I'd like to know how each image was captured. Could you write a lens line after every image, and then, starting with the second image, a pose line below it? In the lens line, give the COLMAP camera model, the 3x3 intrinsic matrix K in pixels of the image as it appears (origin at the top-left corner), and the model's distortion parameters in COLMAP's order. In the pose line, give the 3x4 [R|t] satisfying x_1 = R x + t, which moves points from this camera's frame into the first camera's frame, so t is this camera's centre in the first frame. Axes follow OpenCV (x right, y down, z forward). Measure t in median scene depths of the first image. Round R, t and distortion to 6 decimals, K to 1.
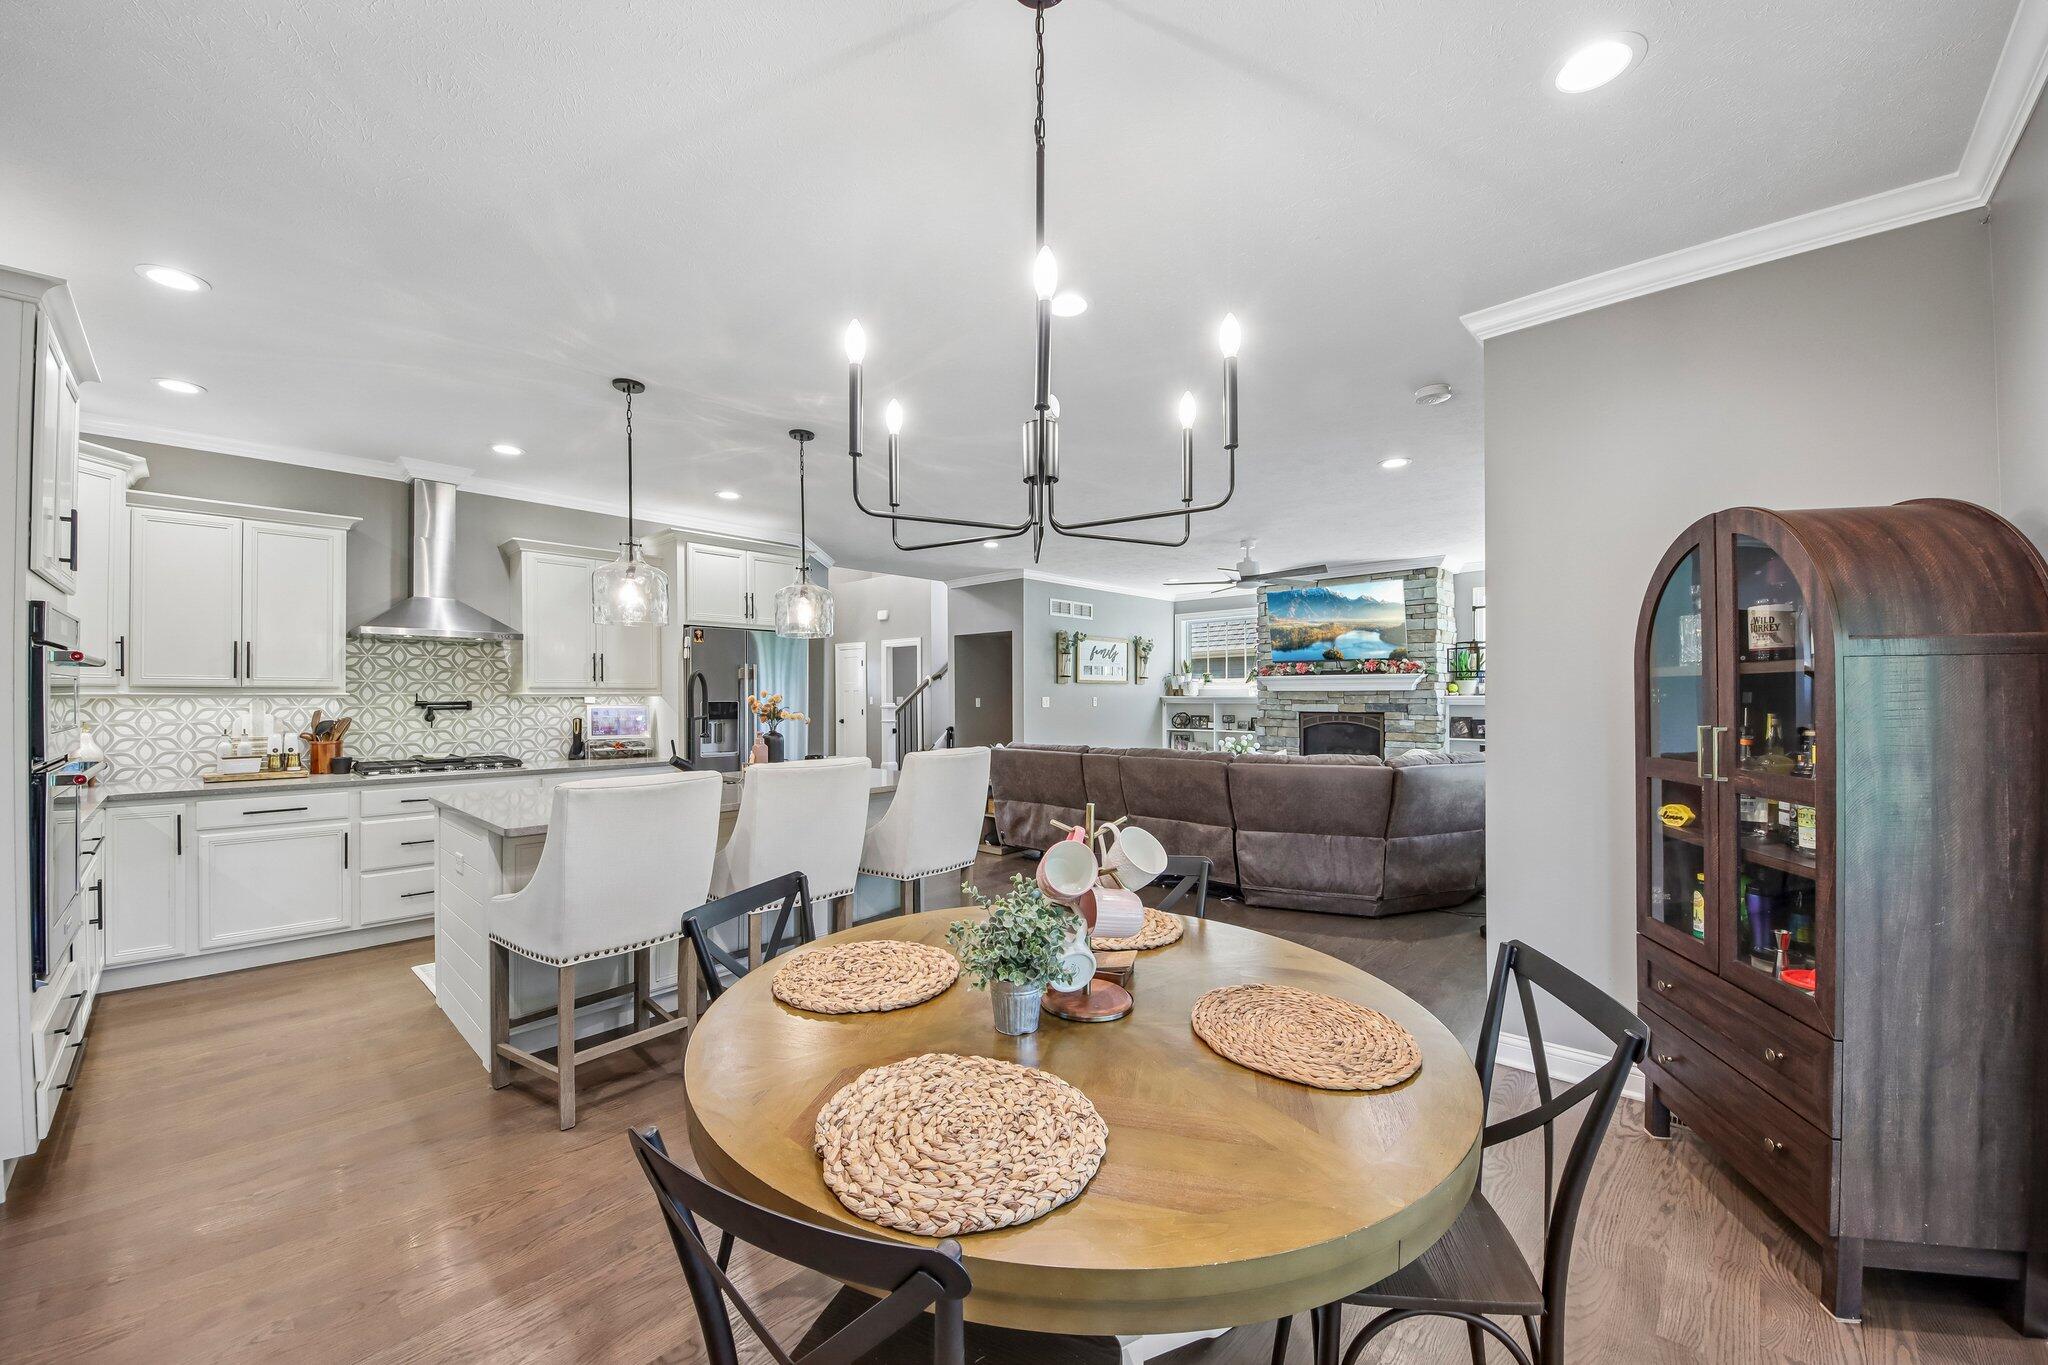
lens RADIAL K [[764.7, 0, 1026.3], [0, 764.7, 691.0], [0, 0, 1]] dist [0.030584, -0.020616]
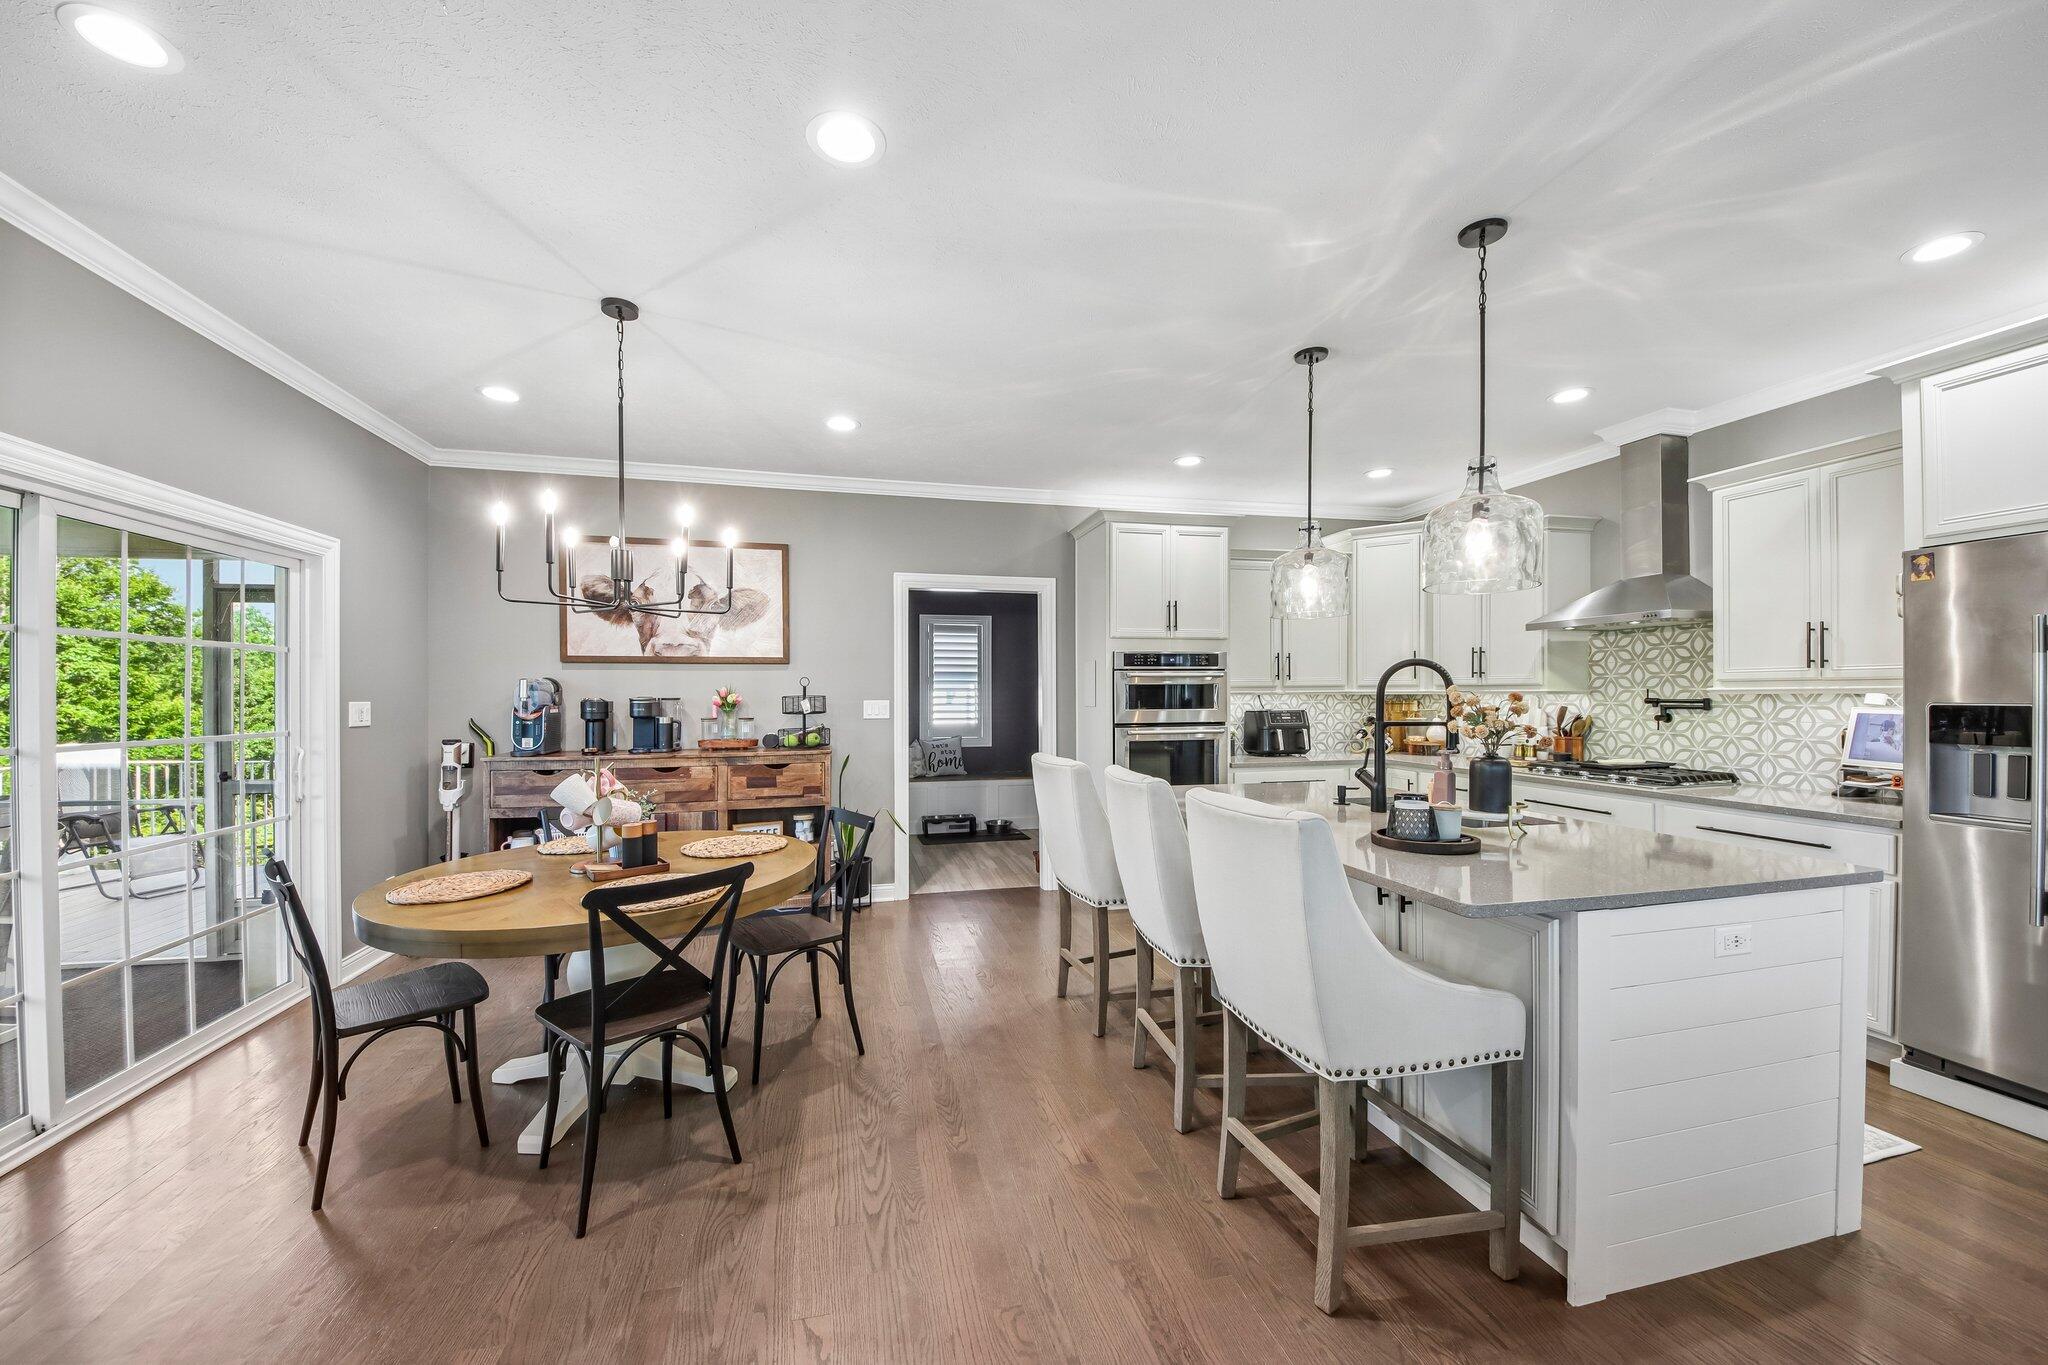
lens RADIAL K [[764.7, 0, 1026.3], [0, 764.7, 691.0], [0, 0, 1]] dist [0.030584, -0.020616]
pose [[-0.560958, -0.002559, -0.827840, 0.317187], [0.004036, 0.999975, -0.005826, 0.007324], [0.827834, -0.006610, -0.560934, 0.894130]]
